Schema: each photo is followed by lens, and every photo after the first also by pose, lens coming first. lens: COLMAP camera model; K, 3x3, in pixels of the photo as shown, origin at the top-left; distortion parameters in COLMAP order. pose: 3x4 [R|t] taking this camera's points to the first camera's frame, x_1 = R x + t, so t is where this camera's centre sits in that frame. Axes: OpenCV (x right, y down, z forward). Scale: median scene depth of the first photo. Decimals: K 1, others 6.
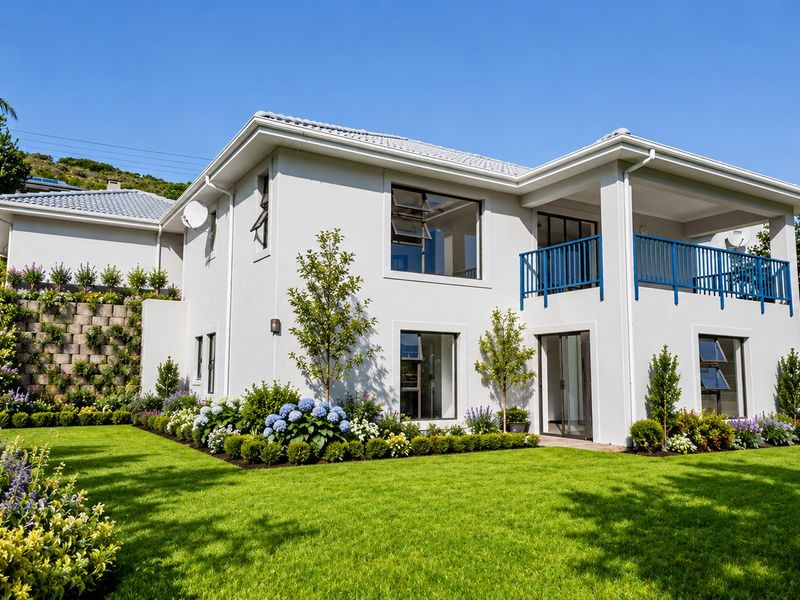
lens RADIAL K [[627.9, 0, 403.5], [0, 627.9, 300.0], [0, 0, 1]] dist [0.082255, -0.138893]
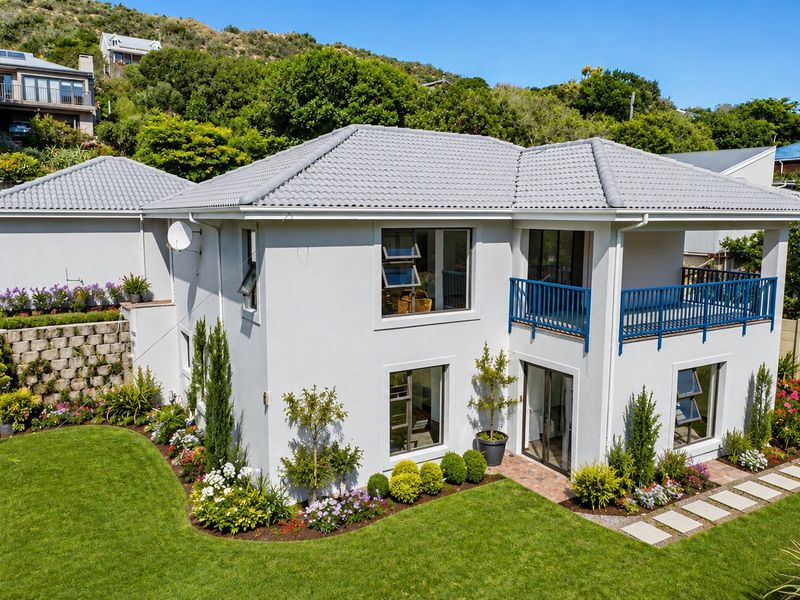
lens RADIAL K [[627.9, 0, 403.5], [0, 627.9, 300.0], [0, 0, 1]] dist [0.082255, -0.138893]
pose [[0.999928, 0.002590, 0.011733, 0.003715], [-0.005193, 0.973742, 0.227596, -0.286649], [-0.010836, -0.227640, 0.973685, 0.020017]]
